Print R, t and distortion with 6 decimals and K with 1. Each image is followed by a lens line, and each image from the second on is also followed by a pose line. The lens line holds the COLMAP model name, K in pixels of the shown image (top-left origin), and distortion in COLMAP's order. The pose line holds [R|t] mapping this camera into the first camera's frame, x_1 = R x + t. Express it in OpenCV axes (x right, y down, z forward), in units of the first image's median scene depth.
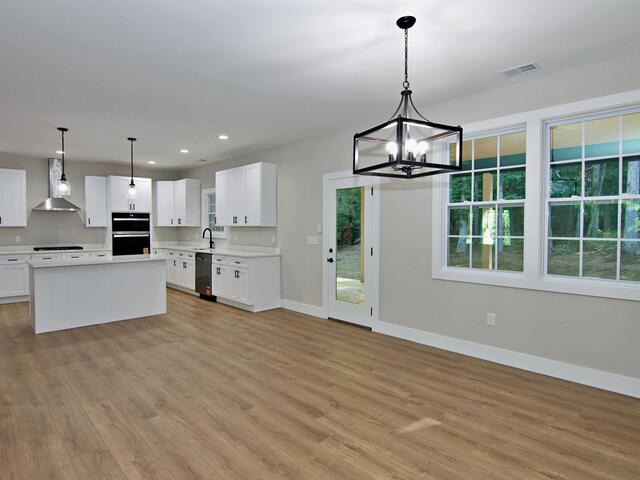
lens RADIAL K [[367.0, 0, 311.9], [0, 367.0, 233.1], [0, 0, 1]] dist [-0.000436, -0.009741]
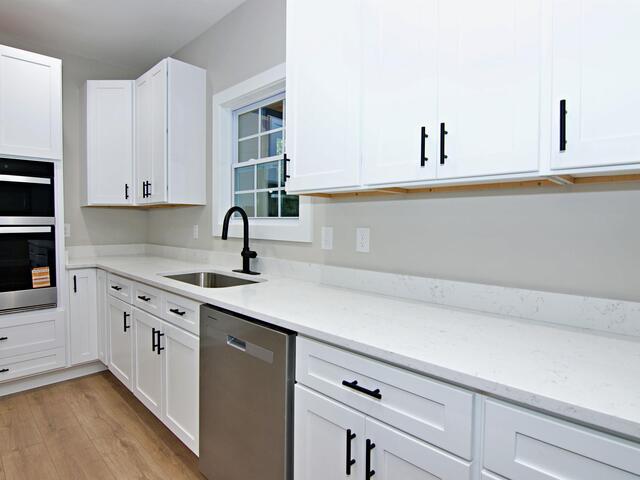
lens RADIAL K [[367.0, 0, 305.9], [0, 367.0, 231.1], [0, 0, 1]] dist [-0.000436, -0.009741]
pose [[0.999807, 0.006637, 0.018487, -0.273740], [-0.006766, 0.999953, 0.006915, 0.004540], [-0.018441, -0.007039, 0.999805, 0.821285]]
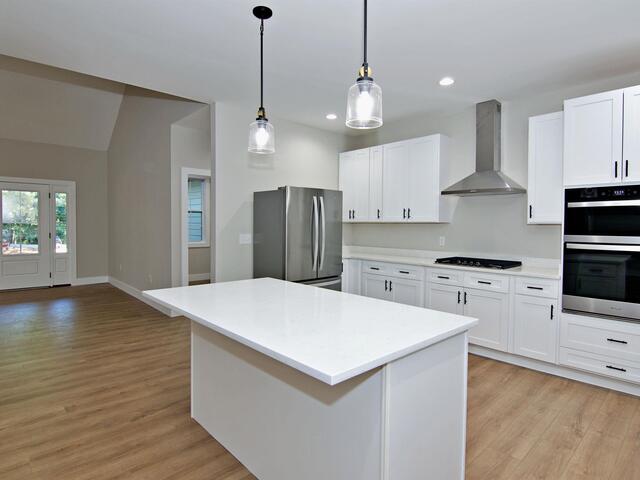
lens RADIAL K [[367.0, 0, 331.8], [0, 367.0, 233.3], [0, 0, 1]] dist [-0.000436, -0.009741]
pose [[0.012608, 0.027564, -0.999541, -0.153800], [-0.026934, 0.999267, 0.027217, -0.011593], [0.999558, 0.026578, 0.013341, 0.846368]]
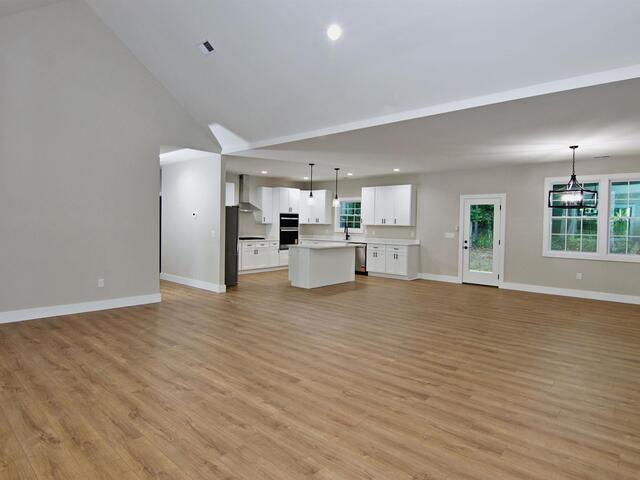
lens RADIAL K [[367.0, 0, 312.7], [0, 367.0, 226.5], [0, 0, 1]] dist [-0.000436, -0.009741]
pose [[0.995593, 0.016490, 0.092319, -0.635545], [-0.015930, 0.999850, -0.006799, 0.000925], [-0.092417, 0.005298, 0.995706, -0.467025]]
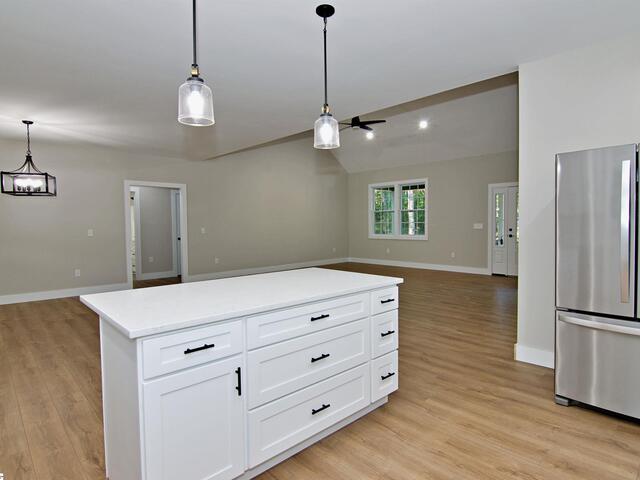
lens RADIAL K [[367.0, 0, 324.3], [0, 367.0, 237.5], [0, 0, 1]] dist [-0.000436, -0.009741]
pose [[-0.999877, 0.011741, -0.010418, -0.521505], [0.011128, 0.998305, 0.057130, -0.008954], [0.011071, 0.057007, -0.998312, 1.164399]]
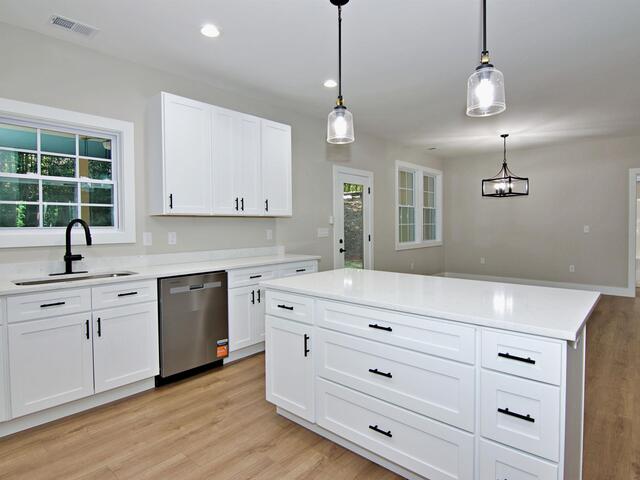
lens RADIAL K [[367.0, 0, 331.5], [0, 367.0, 235.6], [0, 0, 1]] dist [-0.000436, -0.009741]
pose [[-0.111350, -0.029580, 0.993341, -0.787760], [0.026233, 0.999121, 0.032693, -0.002563], [-0.993435, 0.029698, -0.110477, 0.922838]]
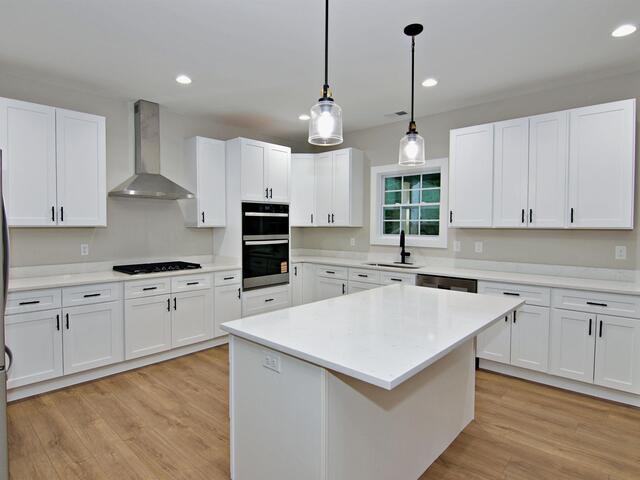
lens RADIAL K [[367.0, 0, 299.7], [0, 367.0, 230.3], [0, 0, 1]] dist [-0.000436, -0.009741]
pose [[0.998242, 0.004684, 0.059077, -0.566173], [-0.004489, 0.999984, -0.003426, -0.012321], [-0.059092, 0.003155, 0.998248, 0.492089]]
